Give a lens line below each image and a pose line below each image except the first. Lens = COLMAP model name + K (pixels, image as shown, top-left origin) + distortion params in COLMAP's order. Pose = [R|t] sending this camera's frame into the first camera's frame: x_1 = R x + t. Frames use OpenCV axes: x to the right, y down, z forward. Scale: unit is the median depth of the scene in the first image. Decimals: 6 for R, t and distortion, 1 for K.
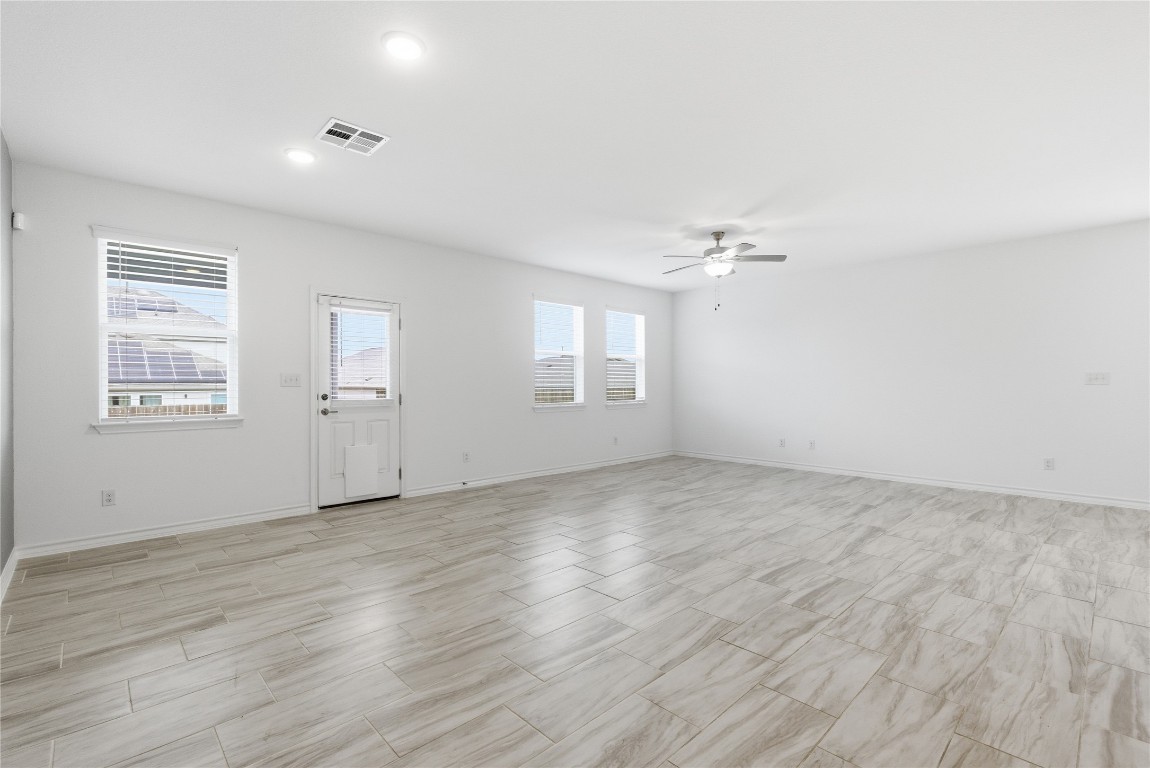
lens RADIAL K [[519.1, 0, 583.1], [0, 519.1, 381.4], [0, 0, 1]] dist [-0.002099, 0.001347]
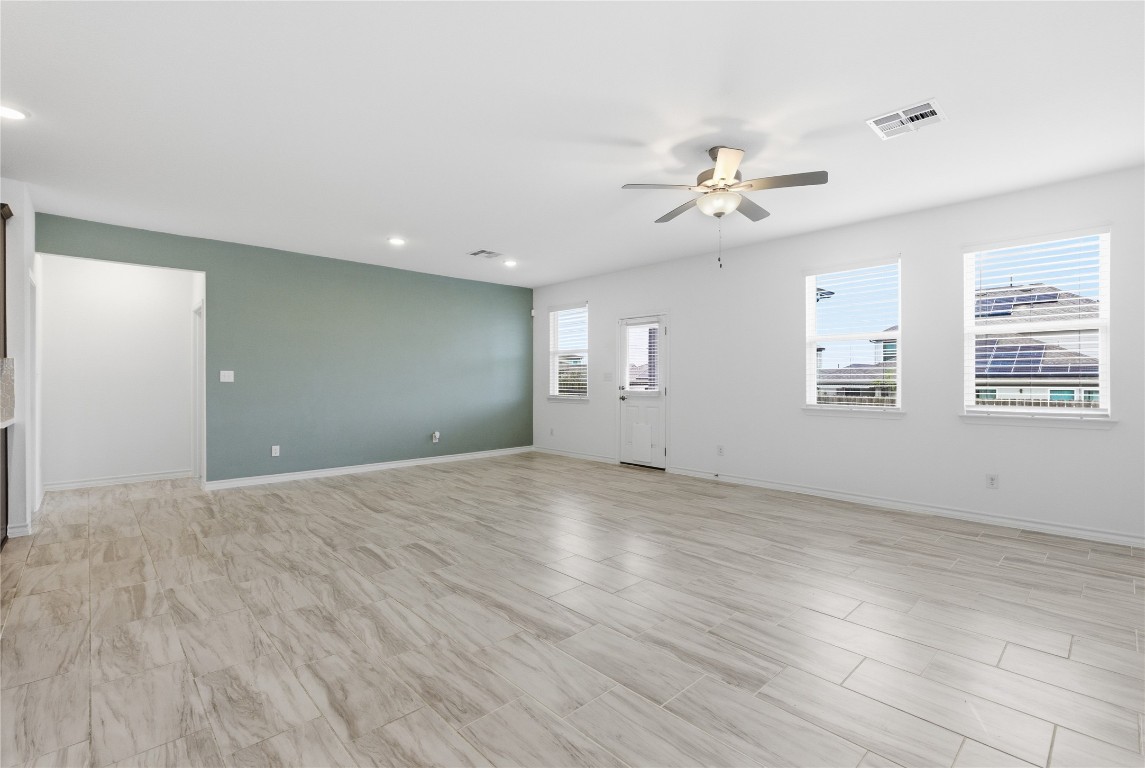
lens RADIAL K [[516.8, 0, 572.6], [0, 516.8, 376.2], [0, 0, 1]] dist [-0.002099, 0.001347]
pose [[-0.015315, -0.004077, -0.999874, 1.526665], [0.004772, 0.999980, -0.004150, 0.002899], [0.999871, -0.004835, -0.015295, 1.382050]]
